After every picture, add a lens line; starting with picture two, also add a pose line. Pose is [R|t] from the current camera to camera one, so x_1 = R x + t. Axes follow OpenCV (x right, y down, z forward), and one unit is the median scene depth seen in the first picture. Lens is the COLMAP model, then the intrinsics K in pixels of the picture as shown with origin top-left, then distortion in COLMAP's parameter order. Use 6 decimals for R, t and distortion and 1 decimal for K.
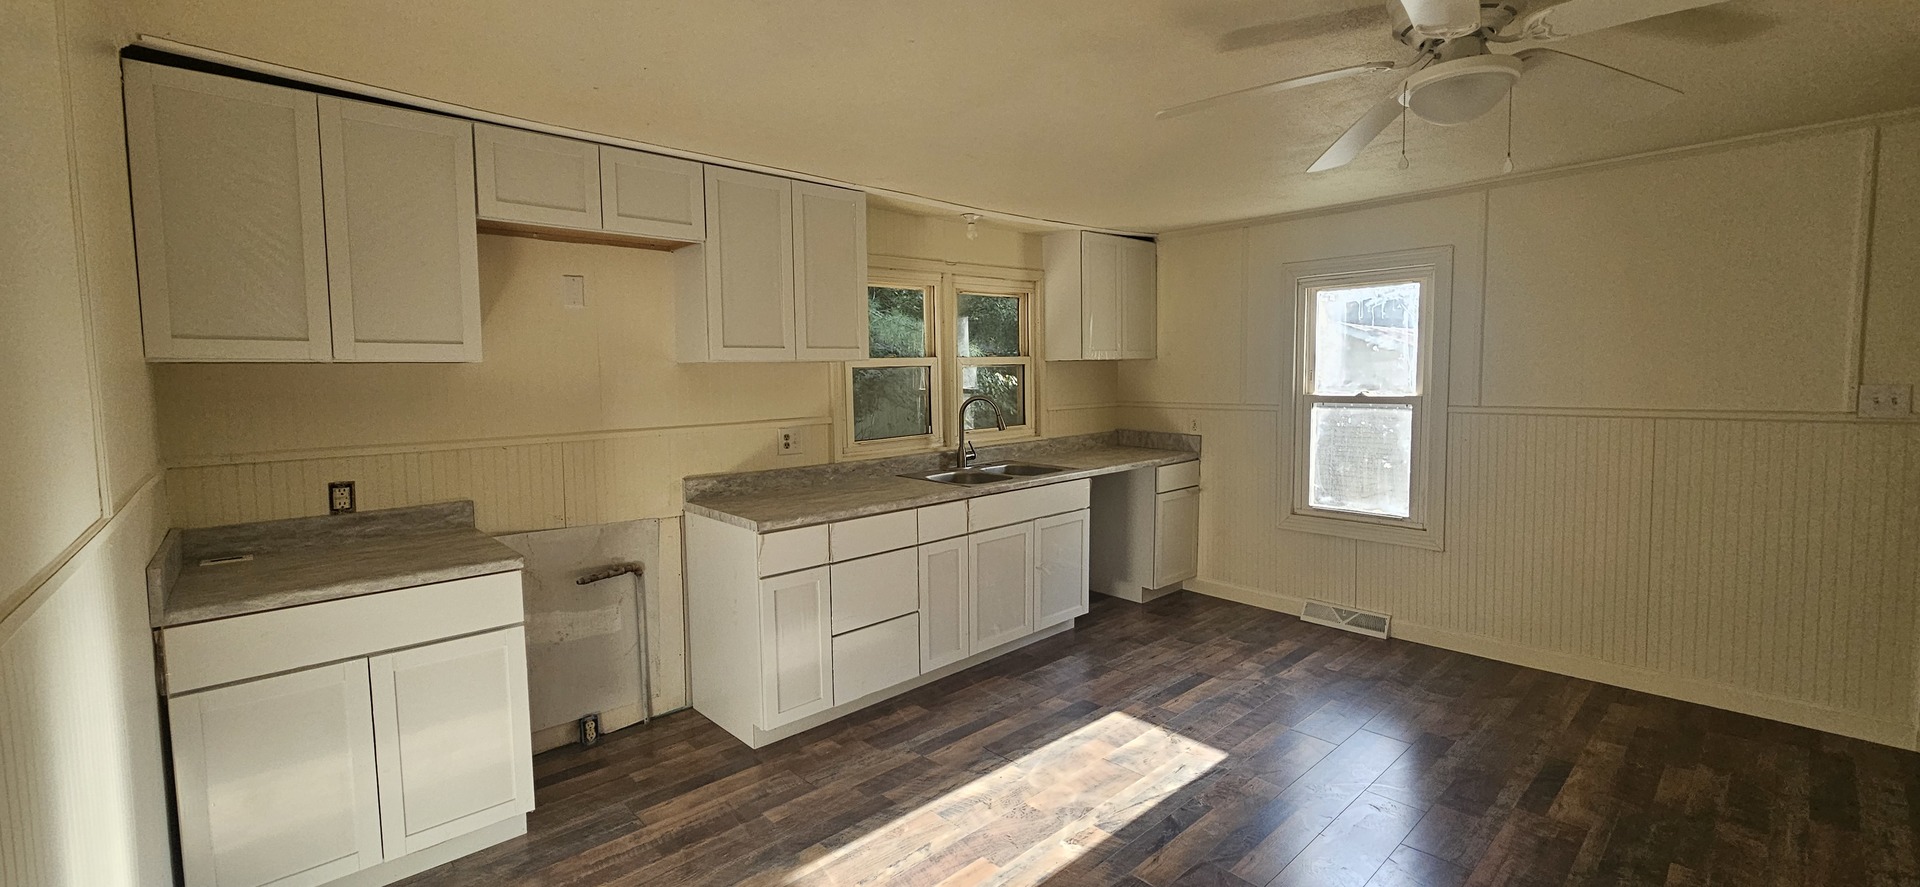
lens RADIAL K [[787.8, 0, 971.3], [0, 787.8, 426.8], [0, 0, 1]] dist [0.000251, 0.000806]
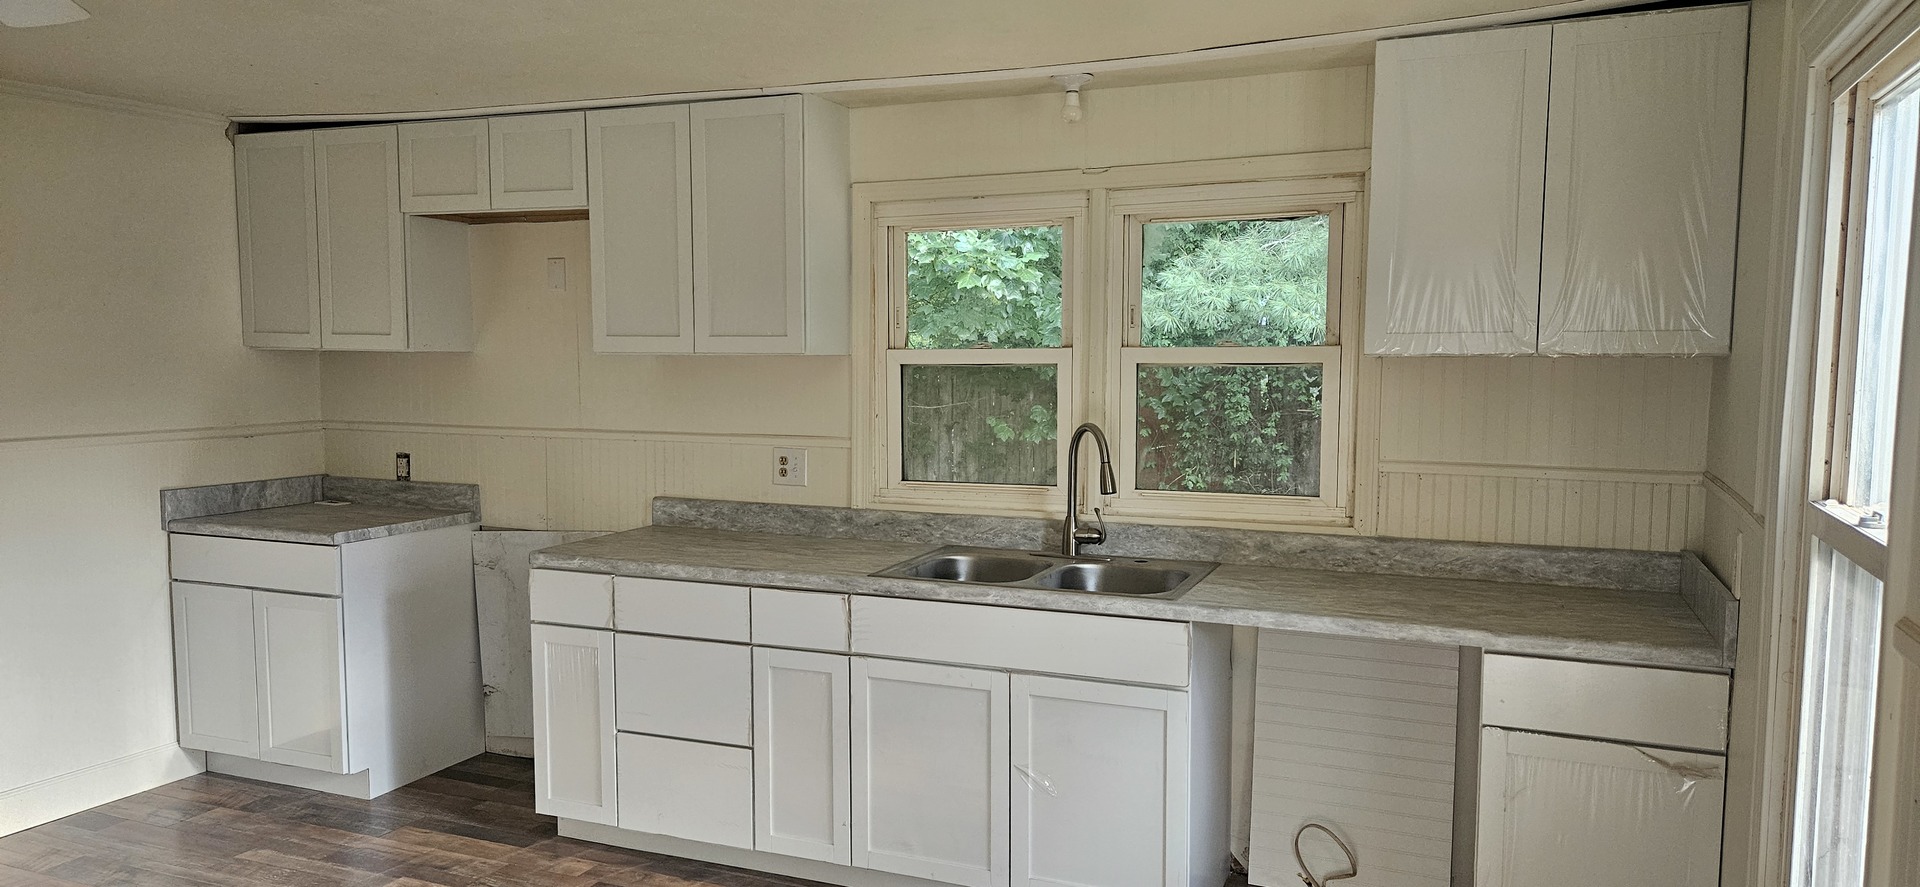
lens RADIAL K [[1275.0, 0, 961.6], [0, 1275.0, 455.3], [0, 0, 1]] dist [0.062920, -0.028848]
pose [[0.392877, 0.088730, -0.915300, 0.830940], [-0.076498, 0.995038, 0.063624, -0.072836], [0.916404, 0.045022, 0.397715, 0.655324]]
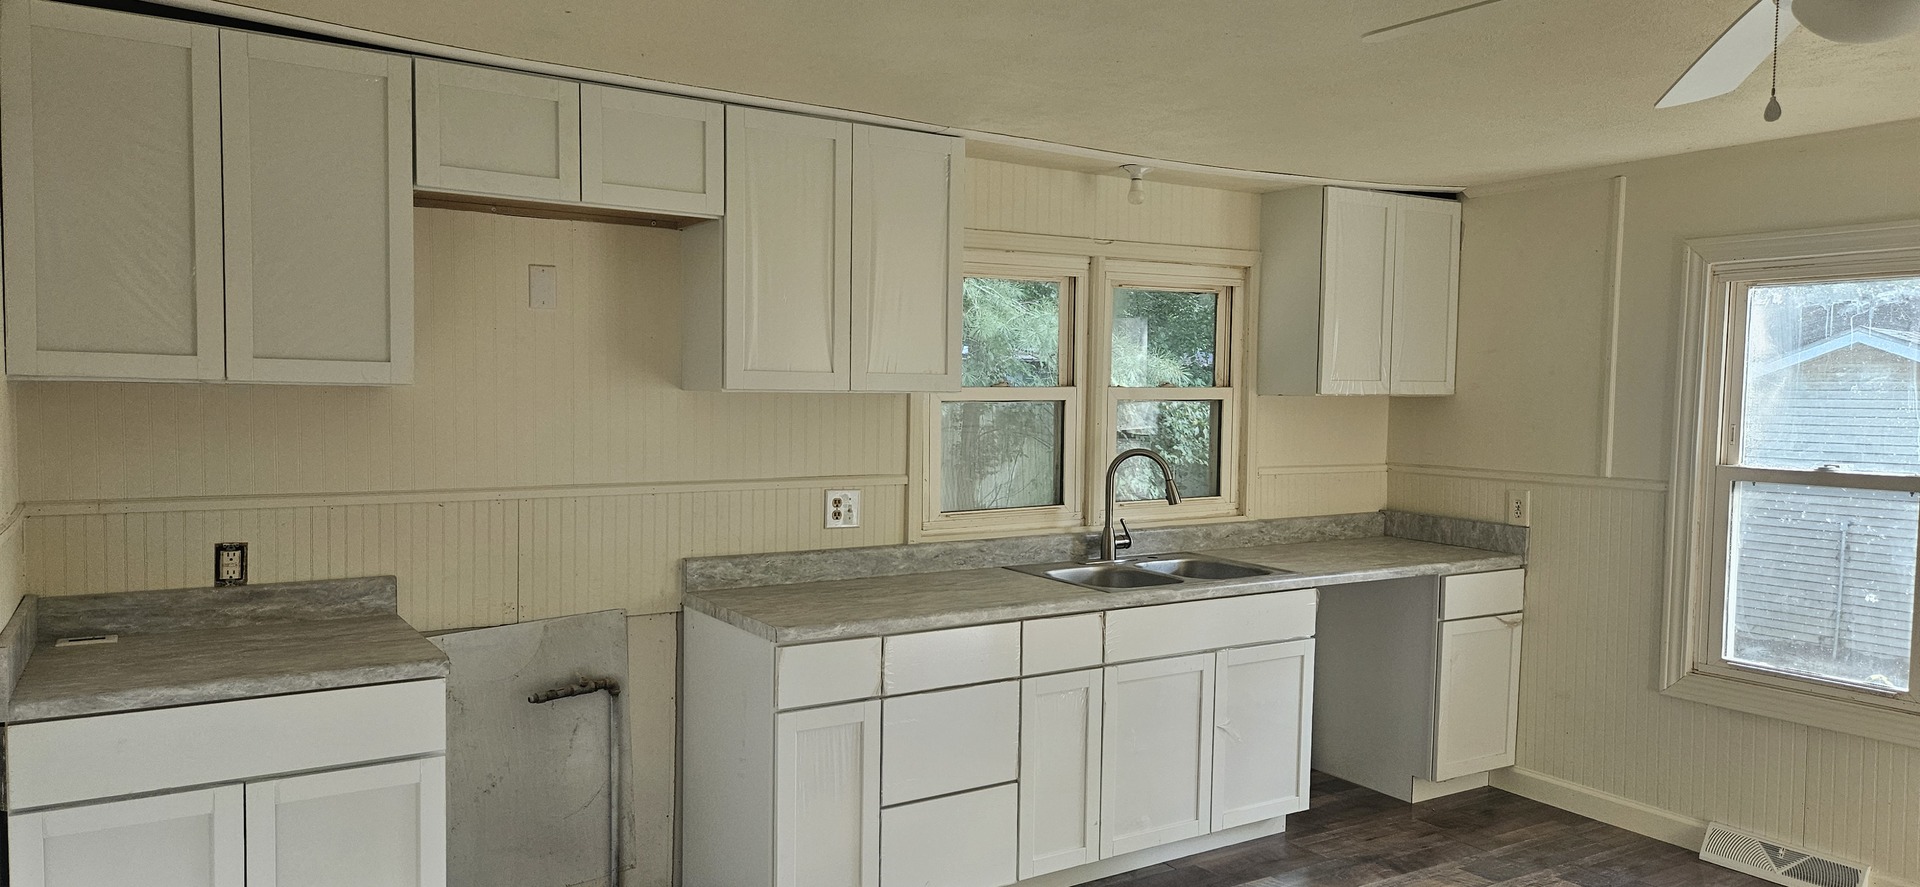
lens RADIAL K [[1275.0, 0, 948.2], [0, 1275.0, 457.4], [0, 0, 1]] dist [0.062920, -0.028848]
pose [[0.981046, 0.034840, -0.190617, 0.060552], [-0.038746, 0.999108, -0.016805, -0.010607], [0.189861, 0.023872, 0.981521, -0.045924]]
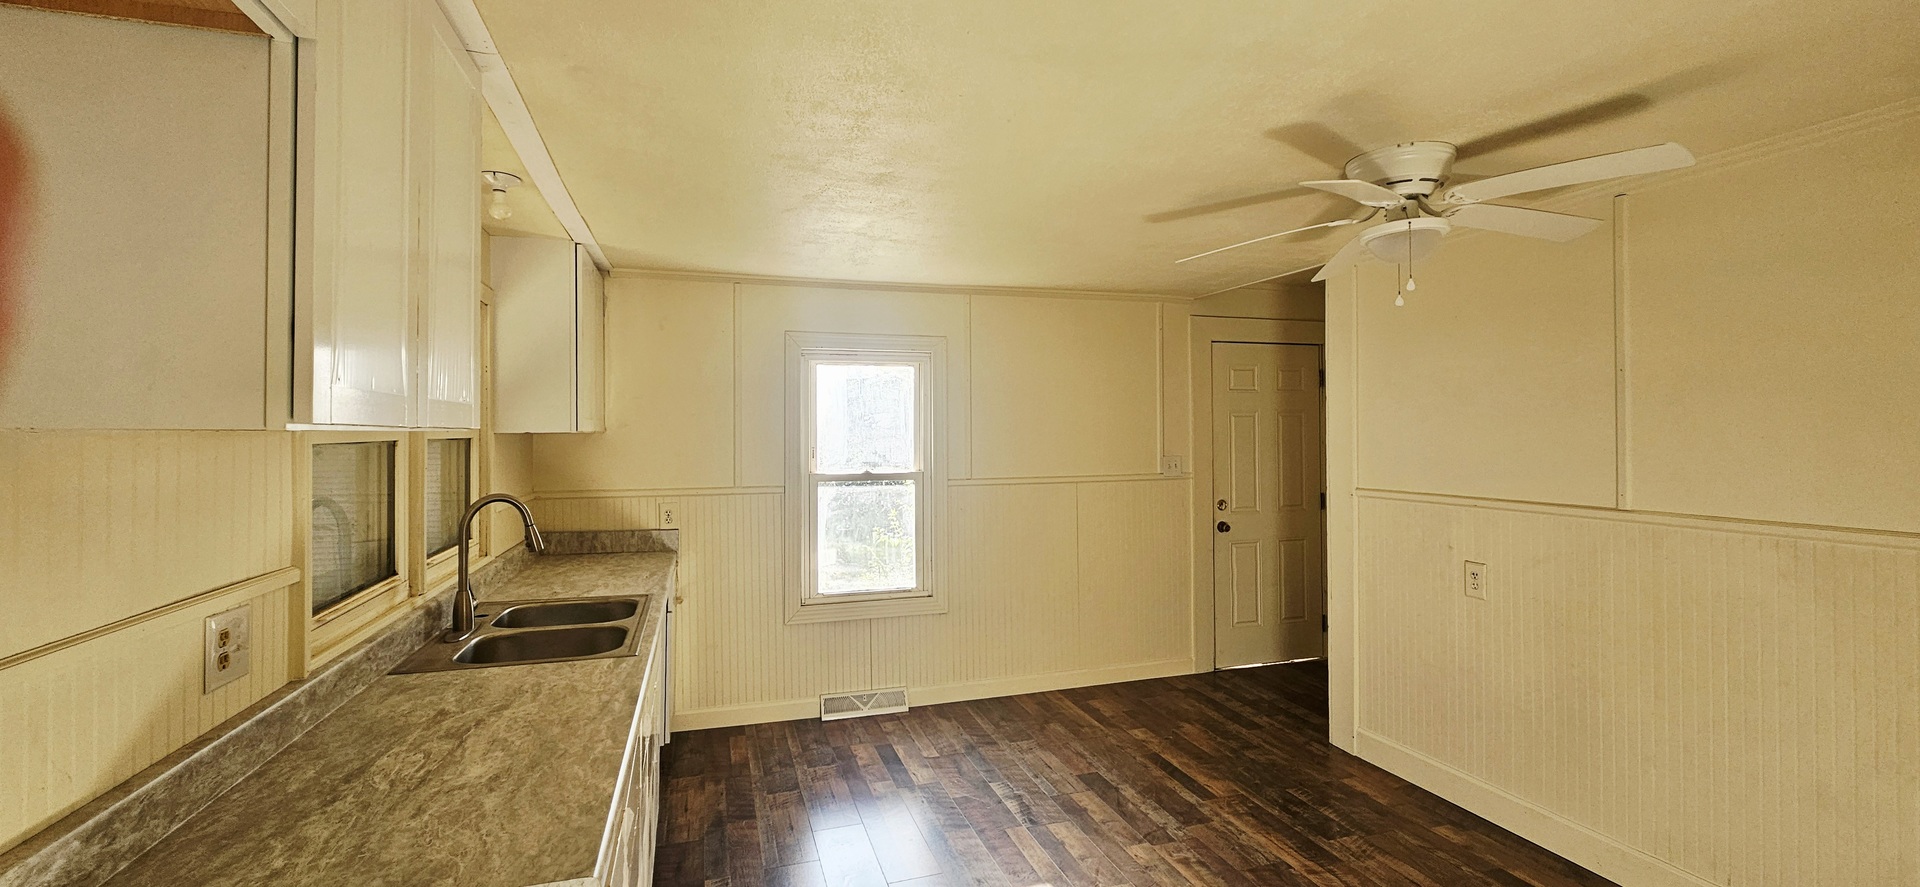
lens RADIAL K [[787.8, 0, 953.1], [0, 787.8, 434.8], [0, 0, 1]] dist [0.000251, 0.000806]
pose [[0.429218, 0.012285, 0.903118, -0.395174], [0.065247, 0.996873, -0.044570, -0.039223], [-0.900841, 0.078056, 0.427074, 0.514843]]
